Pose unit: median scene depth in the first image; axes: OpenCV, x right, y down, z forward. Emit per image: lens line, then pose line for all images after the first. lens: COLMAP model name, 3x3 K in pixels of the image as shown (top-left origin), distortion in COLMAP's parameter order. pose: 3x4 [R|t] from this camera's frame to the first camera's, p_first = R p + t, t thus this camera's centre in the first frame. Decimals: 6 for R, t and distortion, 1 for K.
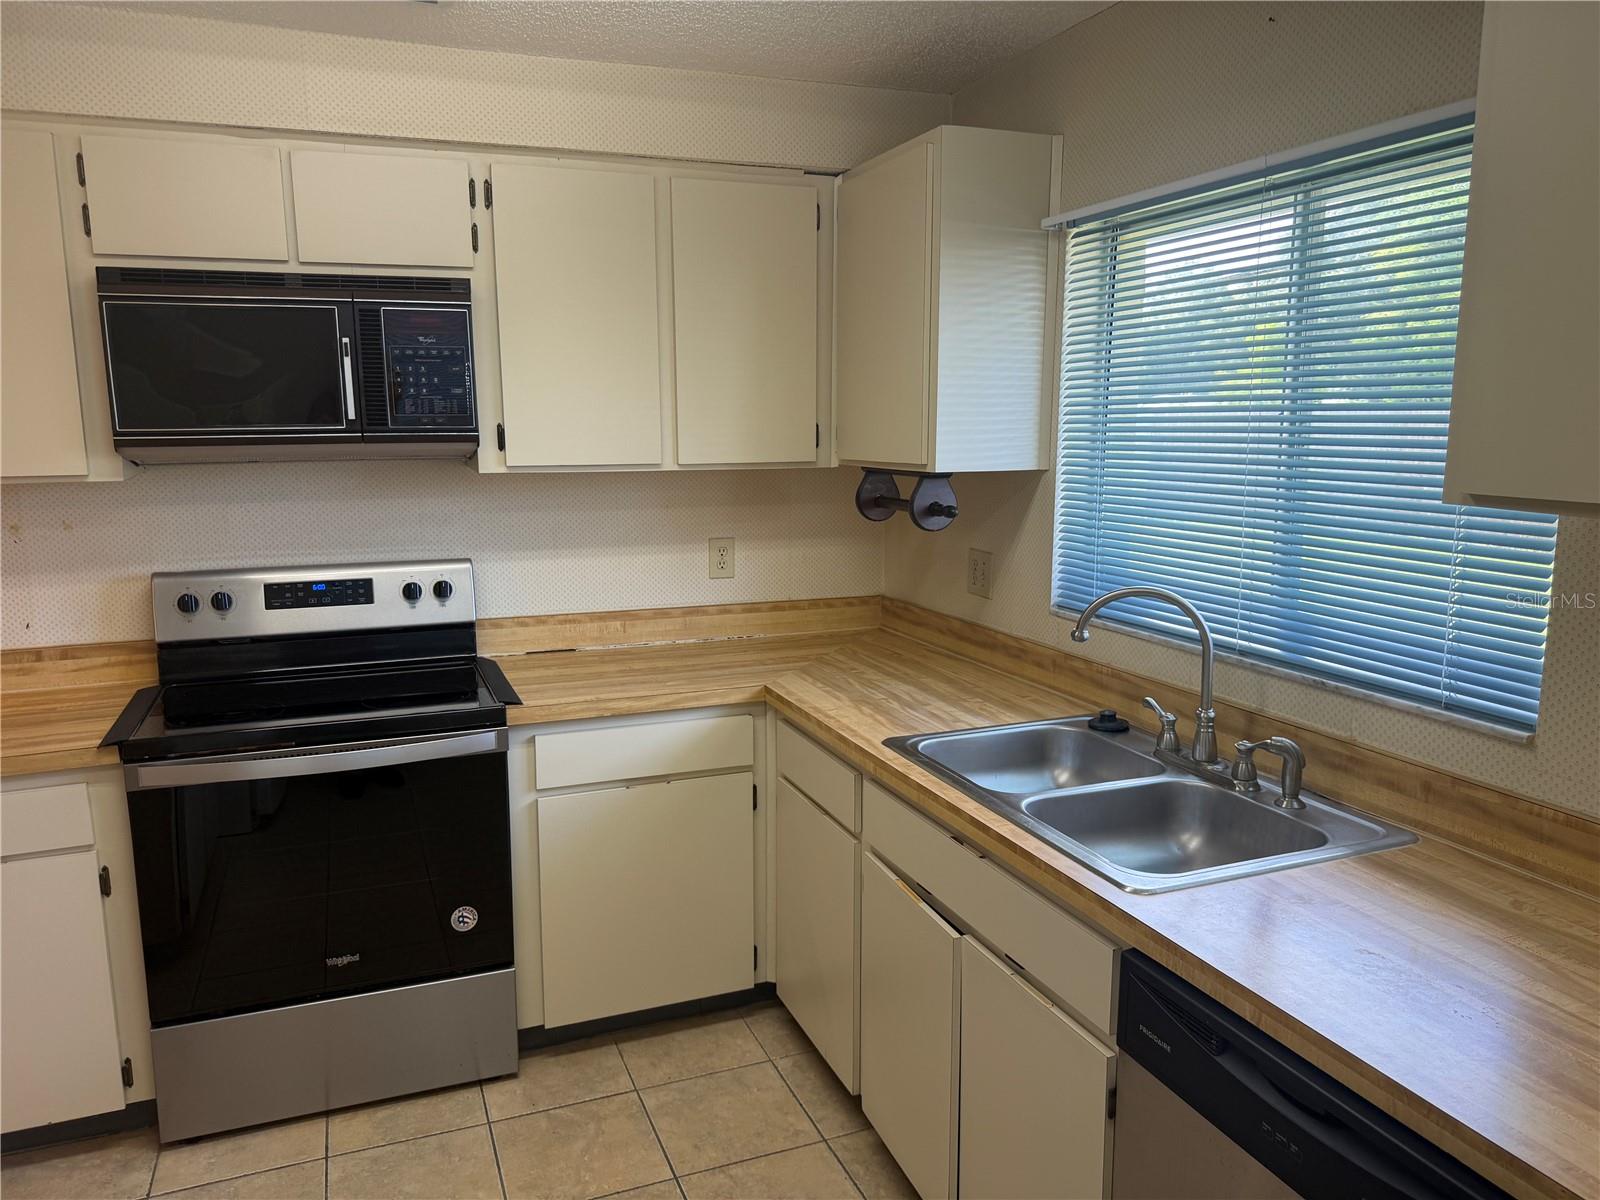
lens RADIAL K [[1129.4, 0, 803.6], [0, 1129.4, 603.3], [0, 0, 1]] dist [0.014766, -0.025794]
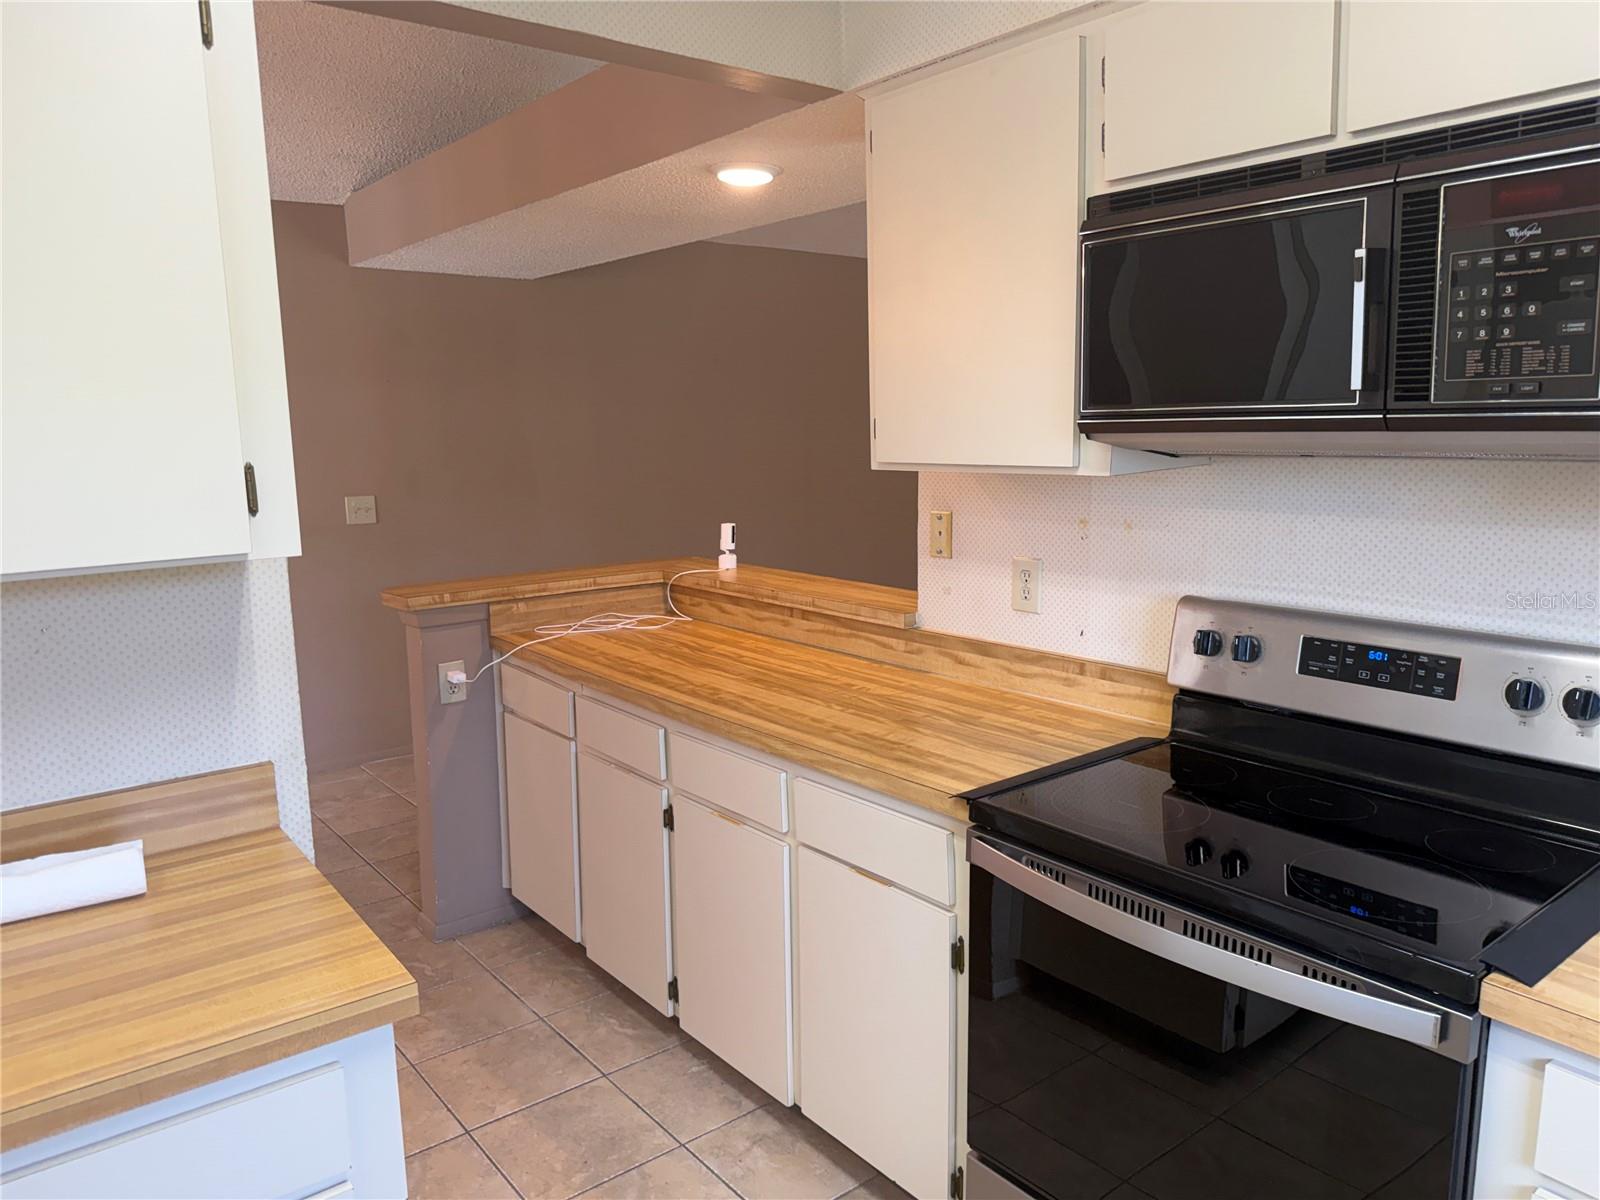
lens RADIAL K [[1134.7, 0, 800.0], [0, 1134.7, 600.0], [0, 0, 1]] dist [0.084008, -0.095824]
pose [[0.283199, 0.154182, -0.946587, 0.095735], [-0.140041, 0.983062, 0.118226, -0.082834], [0.948782, 0.099080, 0.299994, 0.537830]]
